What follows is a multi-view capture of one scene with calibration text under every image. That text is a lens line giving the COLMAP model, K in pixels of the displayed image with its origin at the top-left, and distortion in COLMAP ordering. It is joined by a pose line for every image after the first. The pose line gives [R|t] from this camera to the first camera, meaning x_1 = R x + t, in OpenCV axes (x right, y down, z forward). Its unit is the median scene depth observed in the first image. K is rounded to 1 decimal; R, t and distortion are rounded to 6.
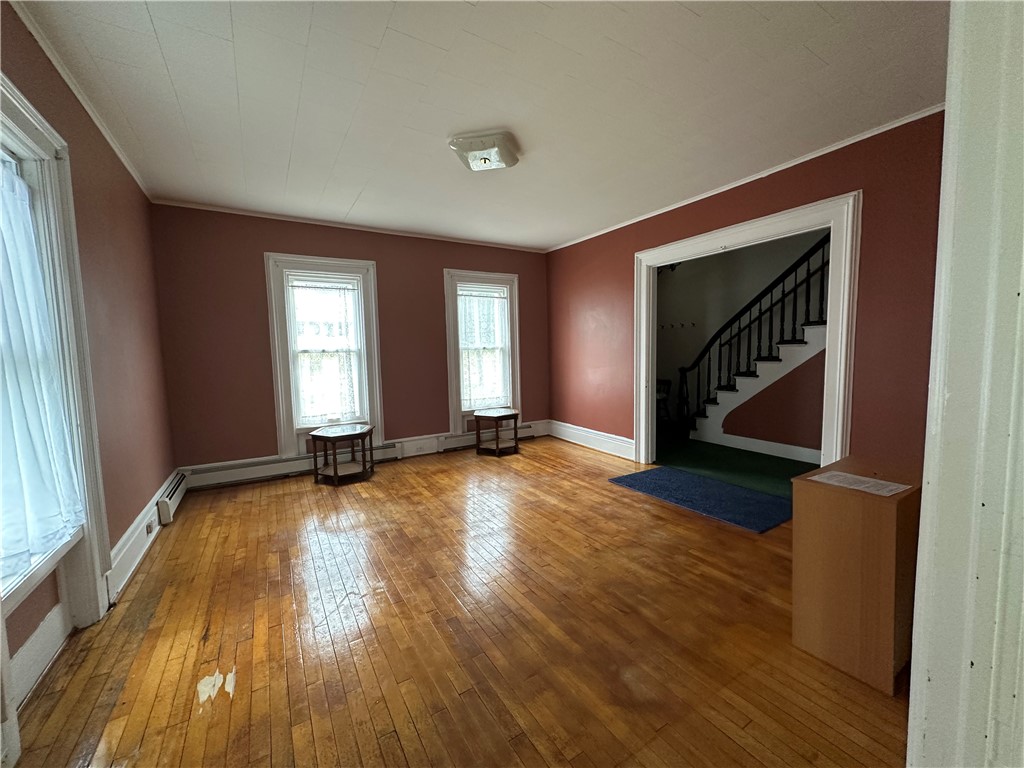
lens RADIAL K [[408.5, 0, 510.9], [0, 408.5, 383.2], [0, 0, 1]] dist [-0.004533, 0.001977]
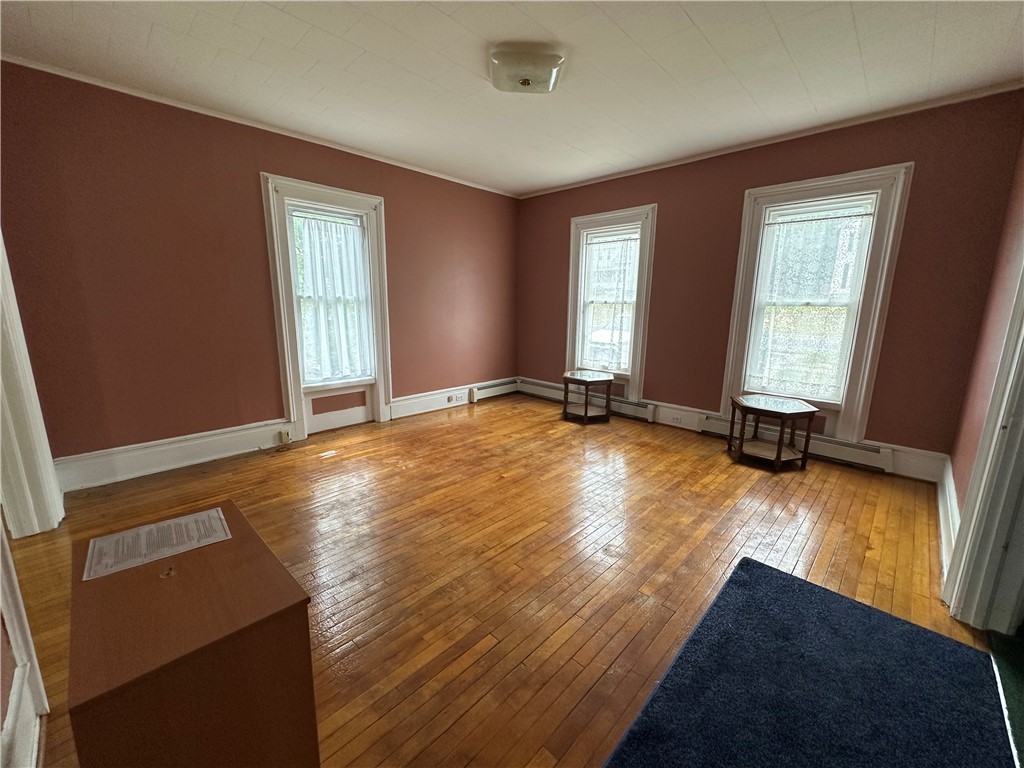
lens RADIAL K [[408.5, 0, 512.3], [0, 408.5, 382.6], [0, 0, 1]] dist [-0.004533, 0.001977]
pose [[0.248570, 0.213828, -0.944717, 0.516517], [-0.091653, 0.976145, 0.196826, -0.056918], [0.964268, 0.037661, 0.262238, 0.455564]]
